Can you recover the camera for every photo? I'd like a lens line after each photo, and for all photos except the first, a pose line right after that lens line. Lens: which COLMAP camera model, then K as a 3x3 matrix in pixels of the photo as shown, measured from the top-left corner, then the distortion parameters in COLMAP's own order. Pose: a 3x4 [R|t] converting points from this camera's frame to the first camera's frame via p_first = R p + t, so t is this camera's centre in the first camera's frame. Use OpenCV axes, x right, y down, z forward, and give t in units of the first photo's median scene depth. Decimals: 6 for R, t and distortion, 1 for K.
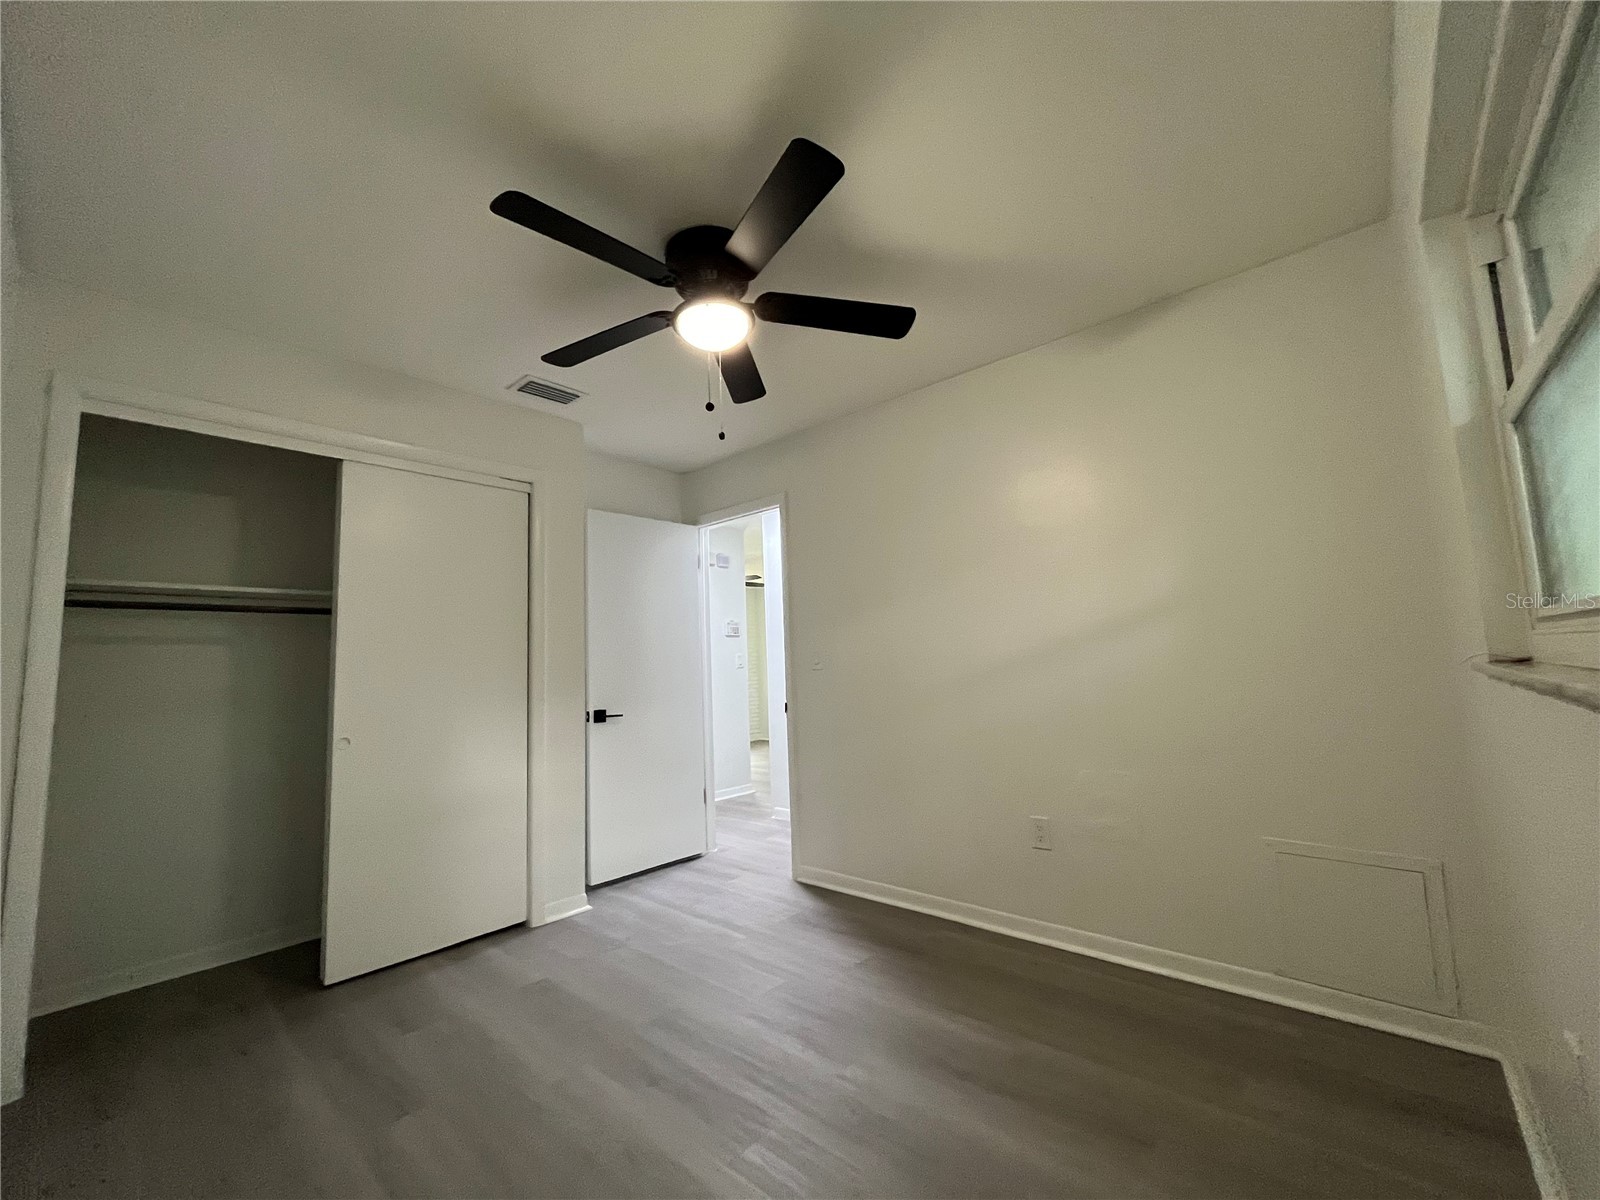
lens RADIAL K [[643.0, 0, 801.1], [0, 643.0, 599.2], [0, 0, 1]] dist [-0.005896, -0.000127]
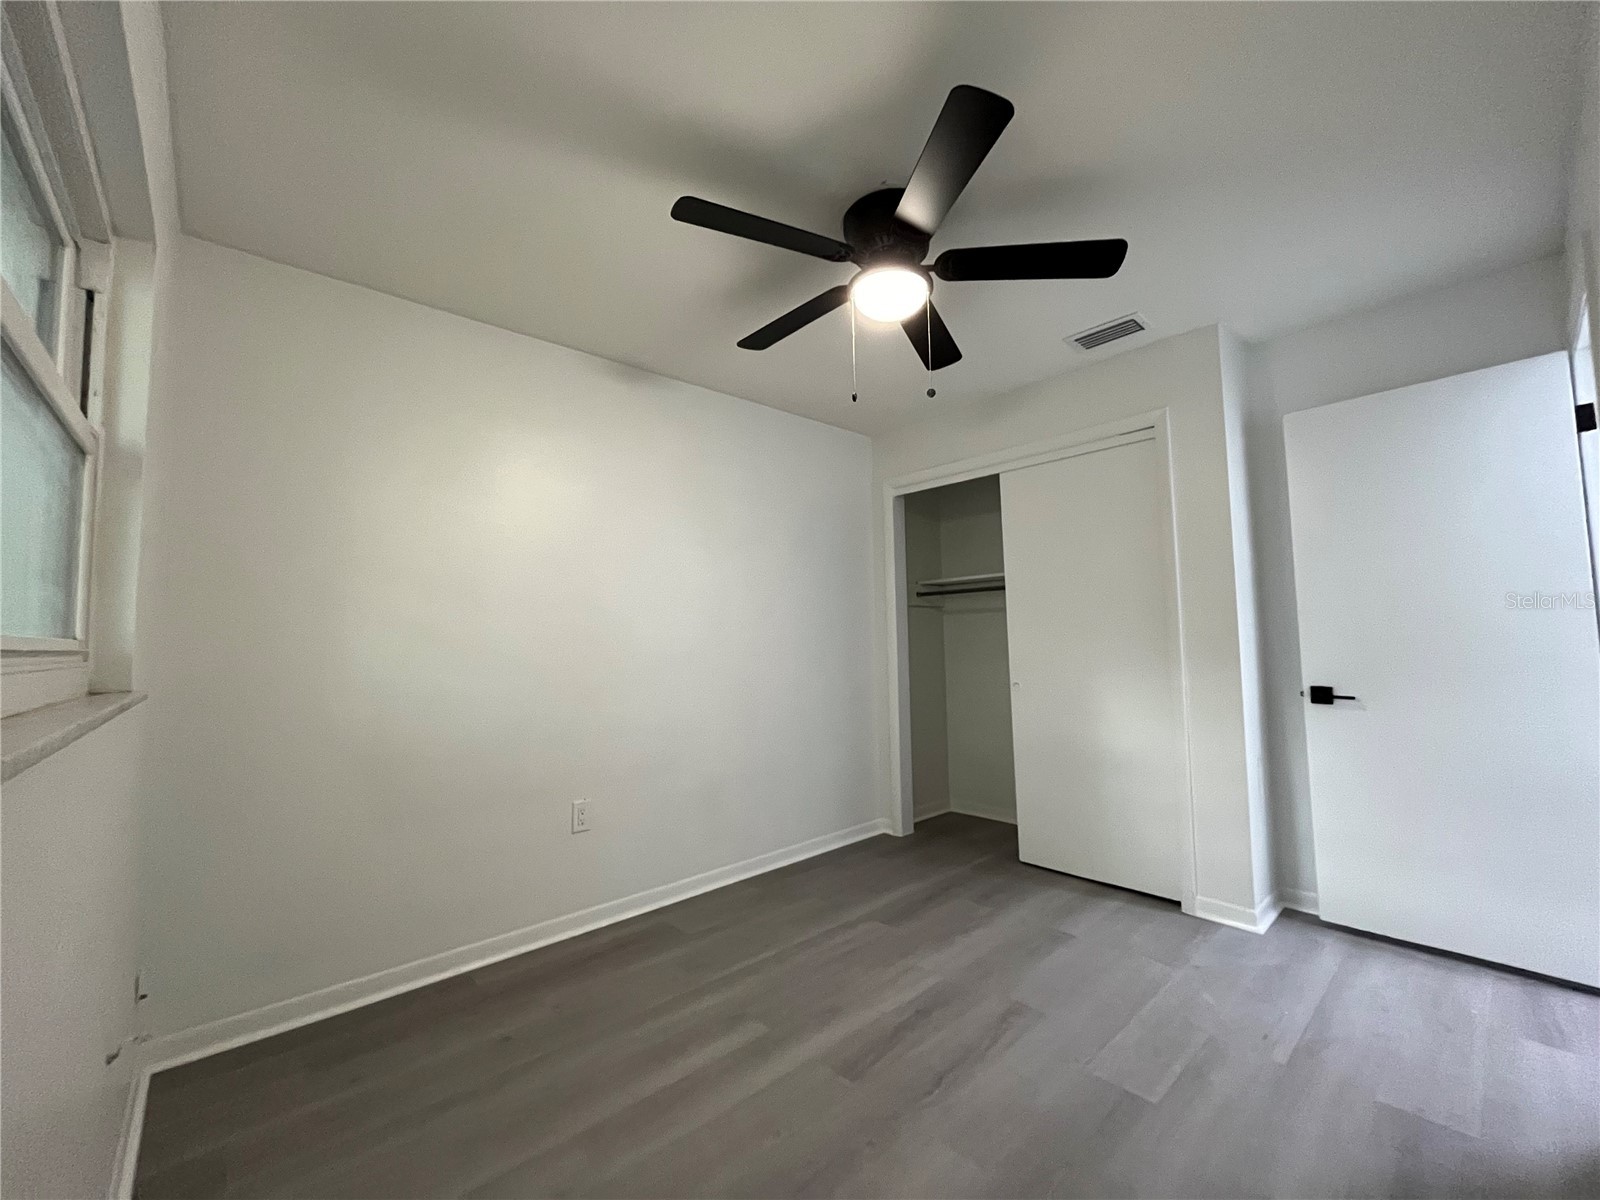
lens RADIAL K [[643.0, 0, 800.5], [0, 643.0, 598.3], [0, 0, 1]] dist [-0.005896, -0.000127]
pose [[-0.105835, -0.028776, -0.993967, 0.602377], [0.123770, 0.991427, -0.041881, 0.040837], [0.986651, -0.127455, -0.101366, 0.653860]]
